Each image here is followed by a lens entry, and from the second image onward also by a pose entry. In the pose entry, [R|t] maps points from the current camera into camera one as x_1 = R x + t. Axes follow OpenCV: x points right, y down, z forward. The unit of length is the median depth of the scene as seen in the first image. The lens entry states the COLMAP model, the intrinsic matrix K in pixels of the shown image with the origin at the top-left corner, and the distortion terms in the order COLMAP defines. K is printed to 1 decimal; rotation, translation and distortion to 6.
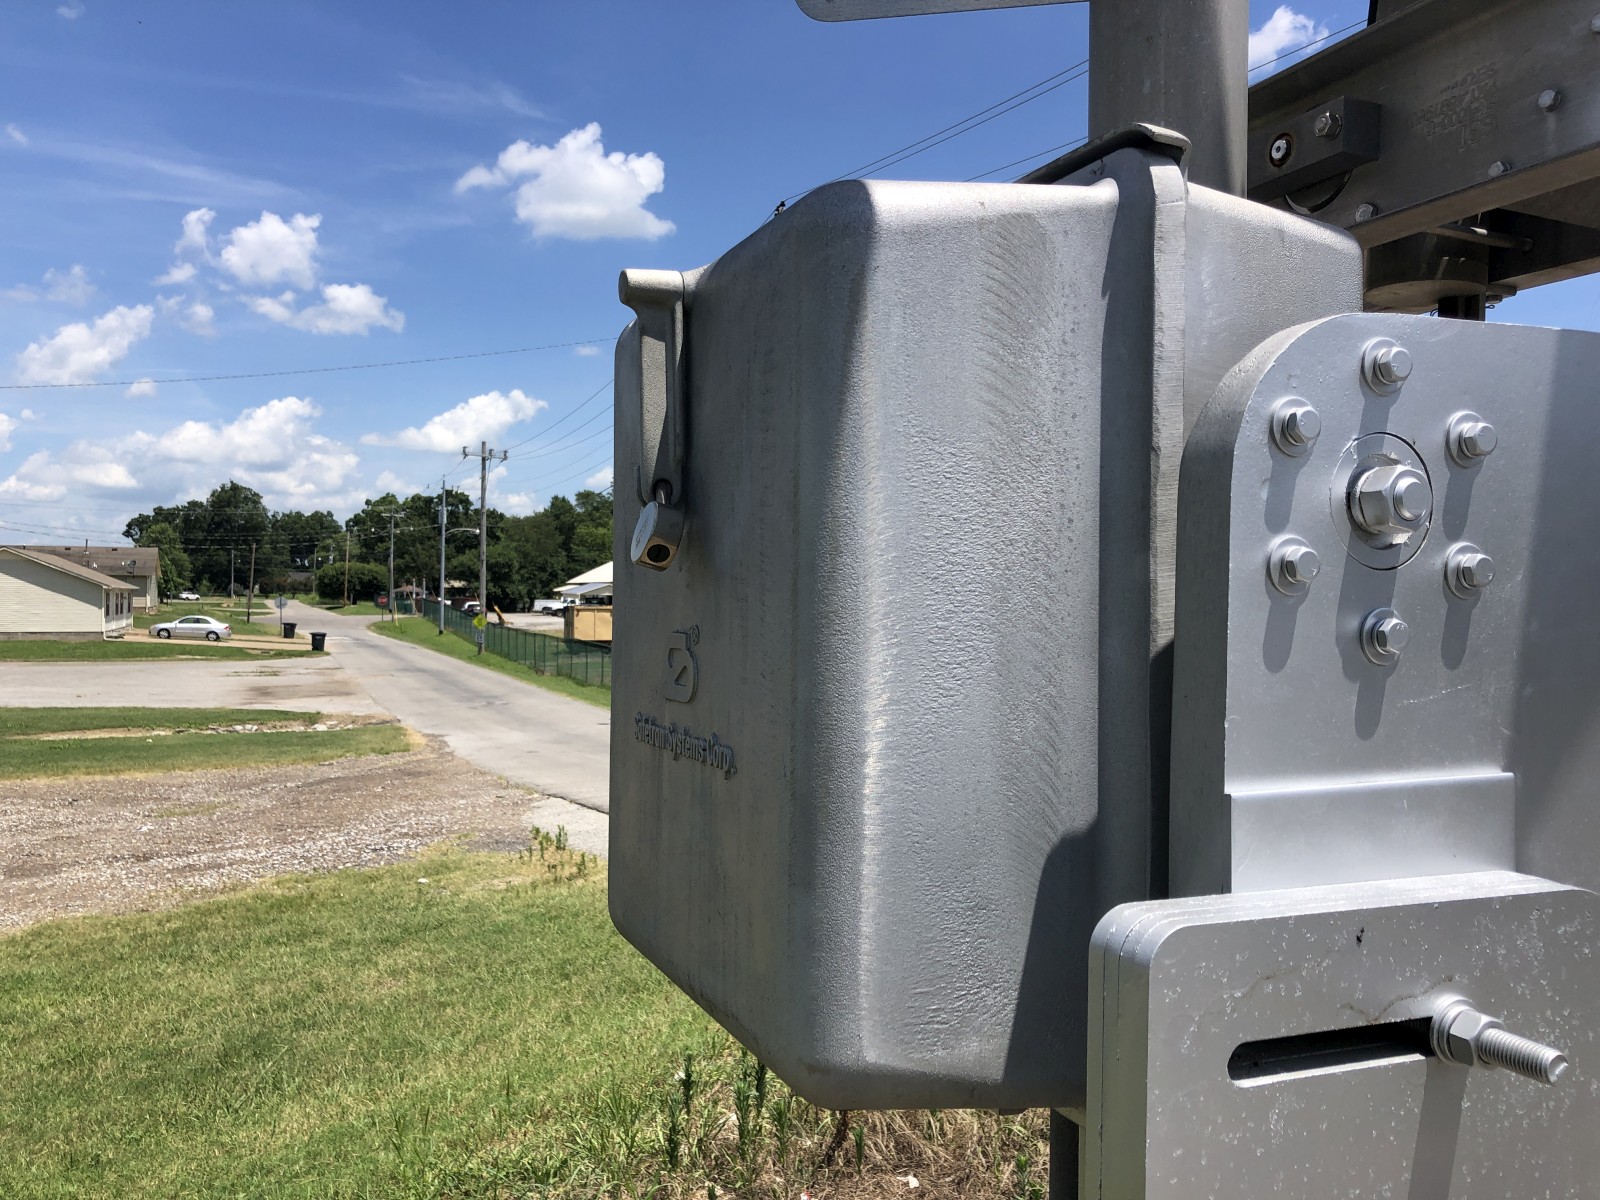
lens RADIAL K [[1285.7, 0, 796.7], [0, 1285.7, 555.5], [0, 0, 1]] dist [-0.006951, -0.001289]
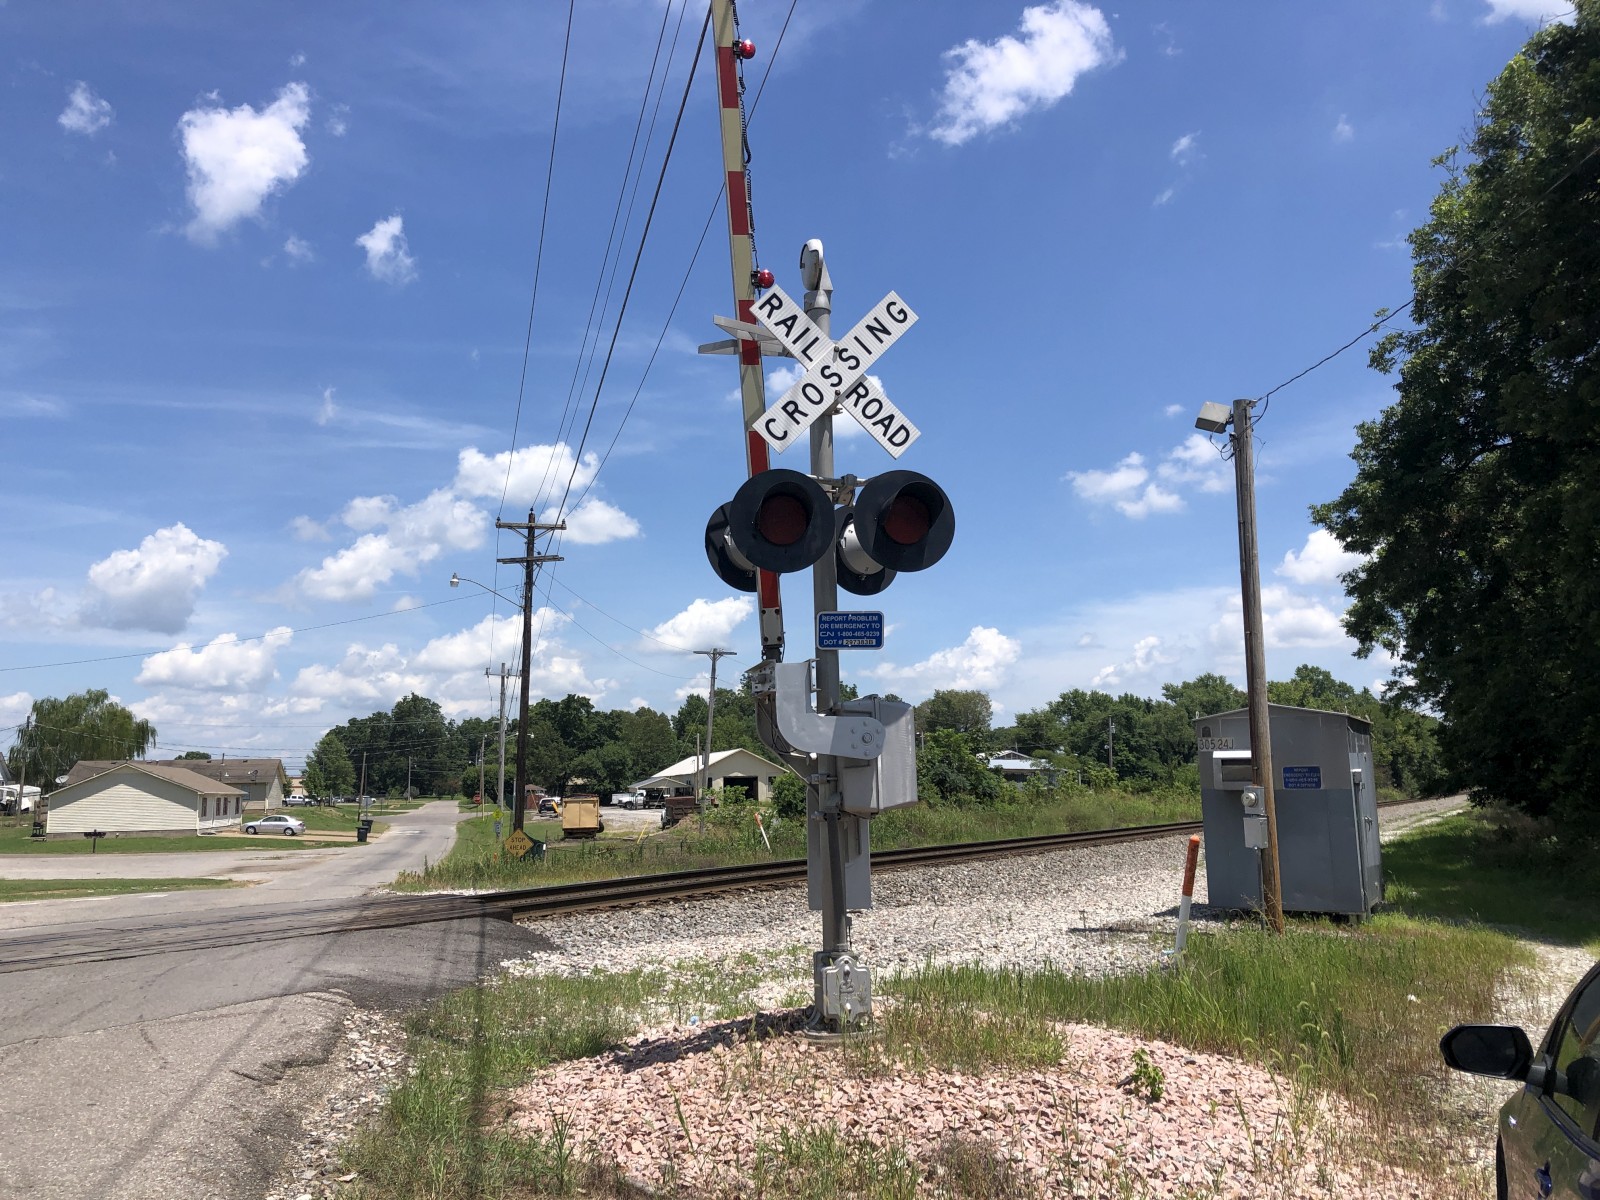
lens RADIAL K [[1291.6, 0, 807.8], [0, 1291.6, 596.5], [0, 0, 1]] dist [0.055163, -0.140479]
pose [[0.986597, -0.050571, -0.155139, 0.096050], [0.032661, 0.992725, -0.115891, -0.000155], [0.159871, 0.109271, 0.981071, -0.064394]]
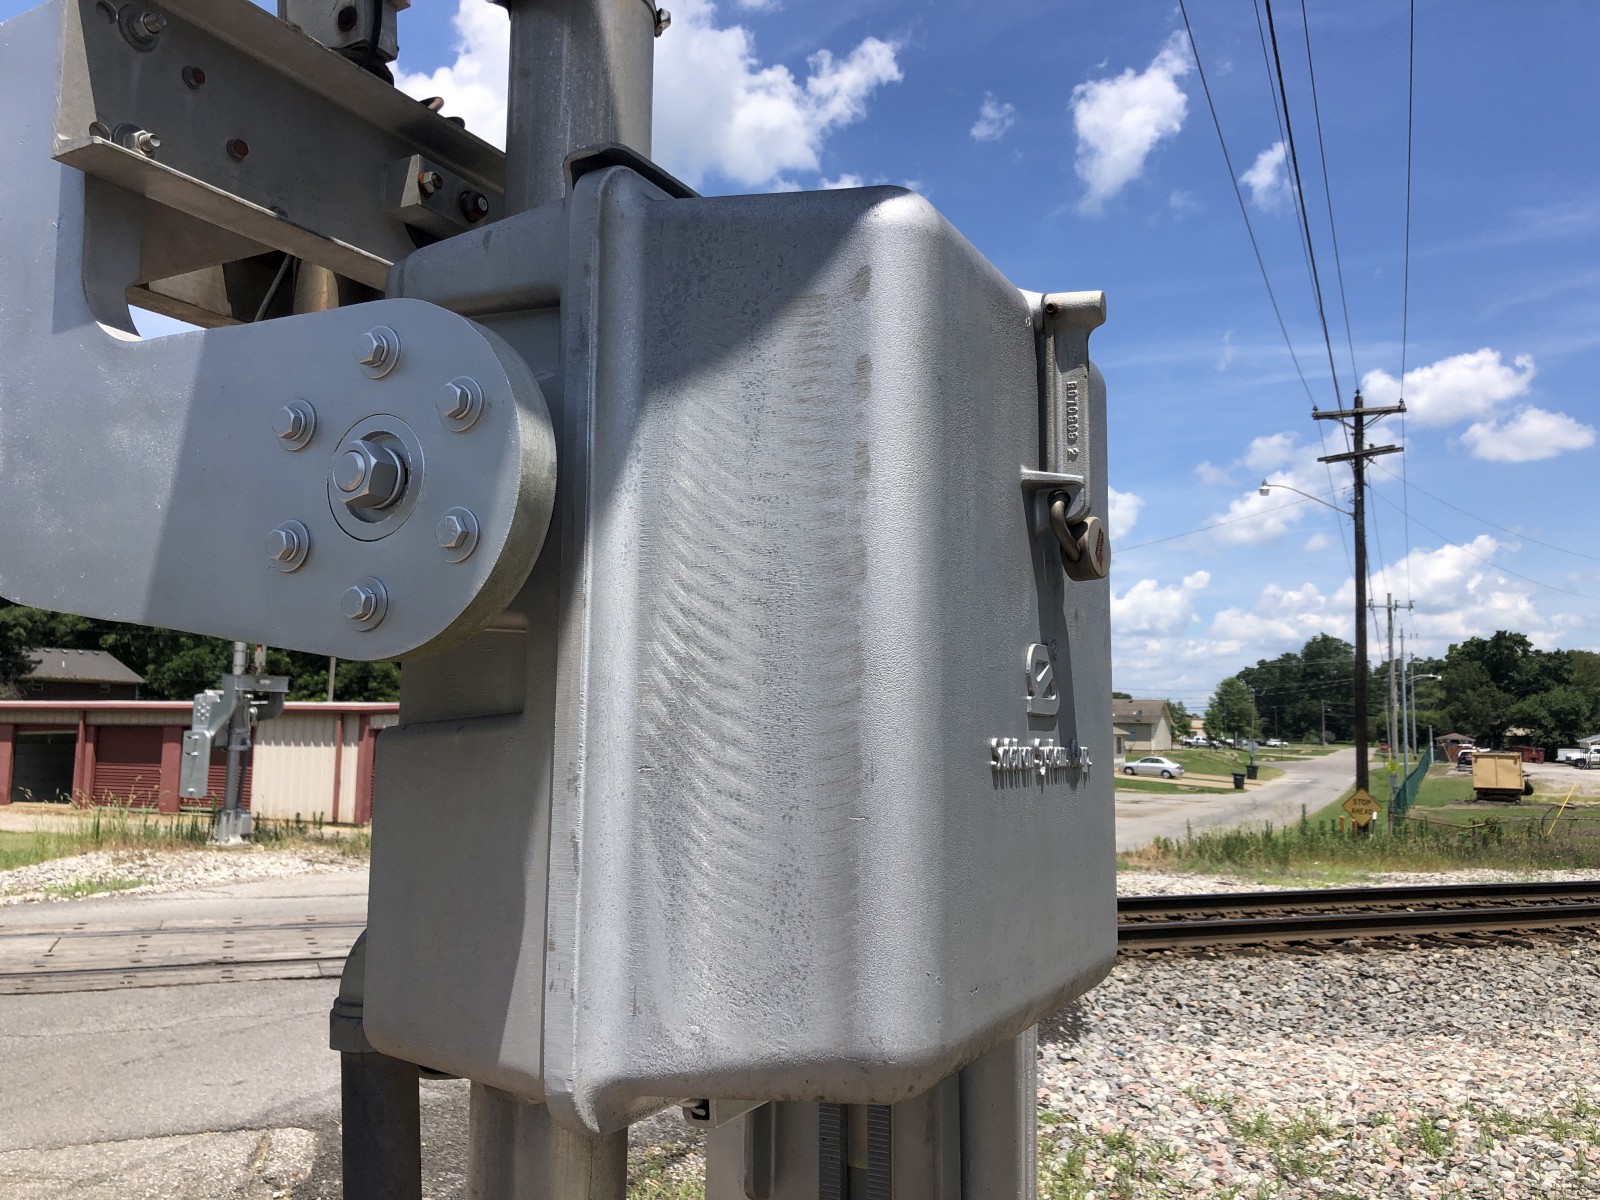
lens RADIAL K [[1298.0, 0, 833.3], [0, 1298.0, 547.2], [0, 0, 1]] dist [0.048259, -0.000186]
pose [[0.678819, -0.106118, -0.726597, 0.096129], [0.019163, 0.991726, -0.126936, 0.000590], [0.734055, 0.072243, 0.675236, -0.024973]]
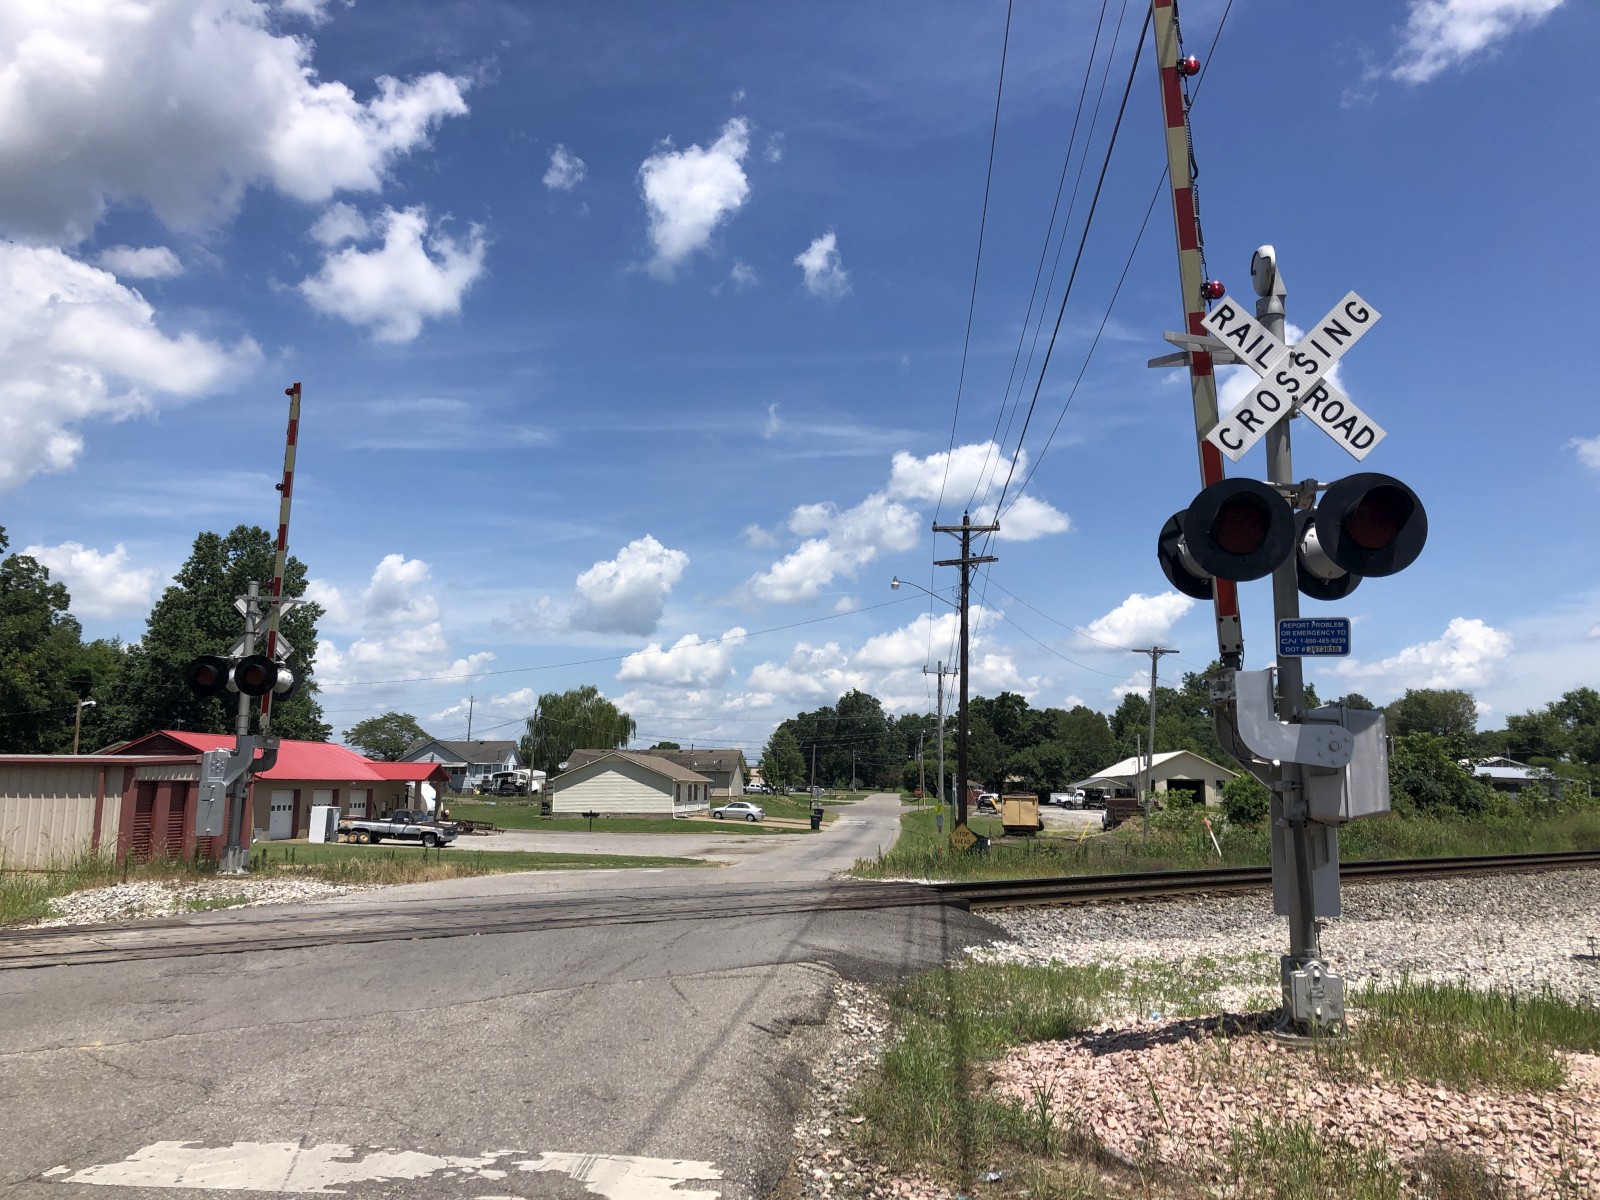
lens RADIAL K [[1302.2, 0, 800.0], [0, 1302.2, 600.0], [0, 0, 1]] dist [0.011154, -0.013388]
pose [[0.879175, -0.068430, -0.471560, 0.096217], [0.013824, 0.992881, -0.118308, -0.000309], [0.476299, 0.097495, 0.873862, -0.067883]]
